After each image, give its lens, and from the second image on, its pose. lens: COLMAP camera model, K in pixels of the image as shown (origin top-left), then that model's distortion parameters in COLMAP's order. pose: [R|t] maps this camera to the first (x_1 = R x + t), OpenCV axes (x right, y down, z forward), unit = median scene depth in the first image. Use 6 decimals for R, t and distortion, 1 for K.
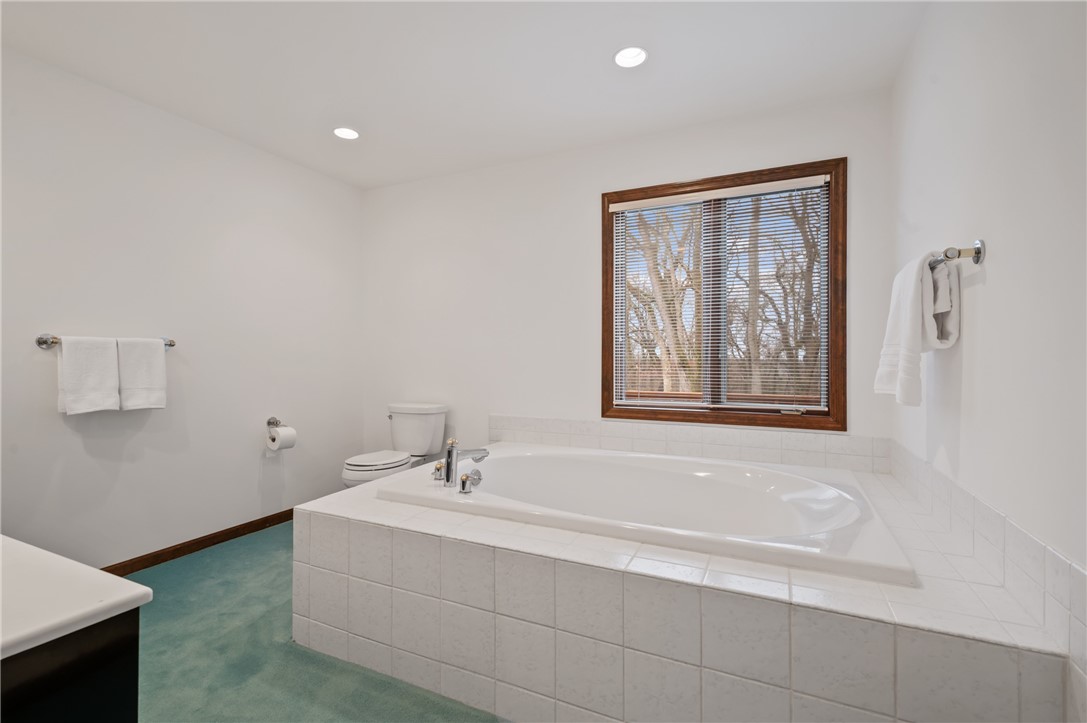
lens RADIAL K [[479.5, 0, 550.3], [0, 479.5, 360.3], [0, 0, 1]] dist [-0.001331, -0.001125]
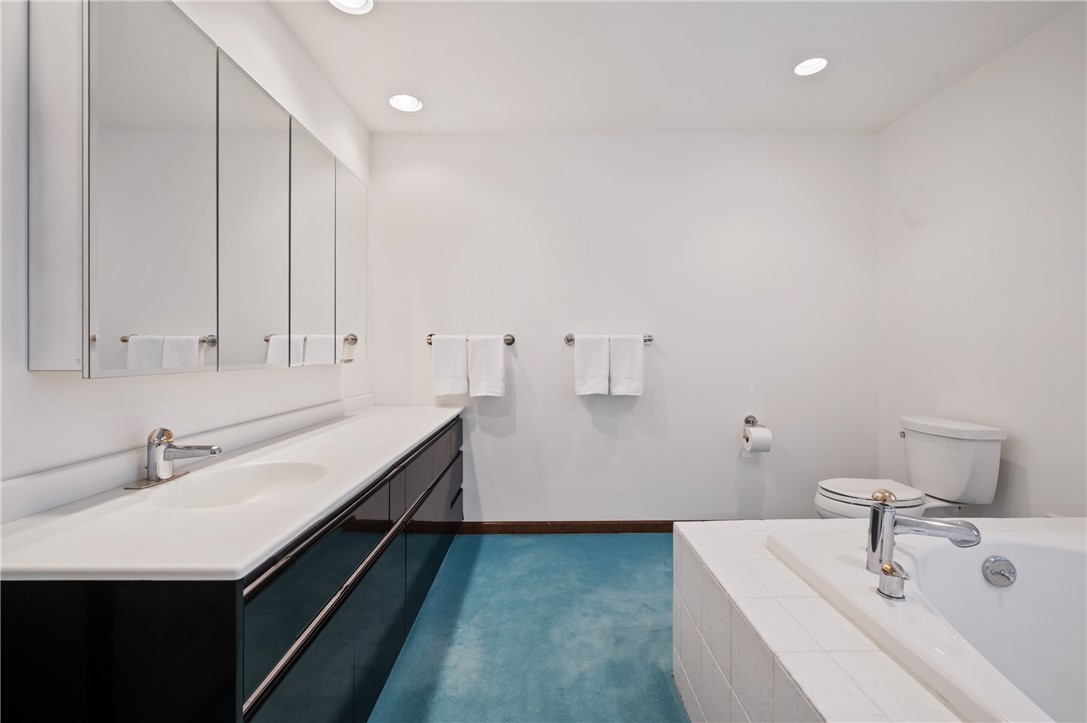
lens RADIAL K [[479.5, 0, 542.1], [0, 479.5, 352.6], [0, 0, 1]] dist [-0.001331, -0.001125]
pose [[0.427954, 0.001515, -0.903799, 0.121256], [-0.004147, 0.999991, -0.000288, -0.001025], [0.903791, 0.003871, 0.427957, 0.329370]]
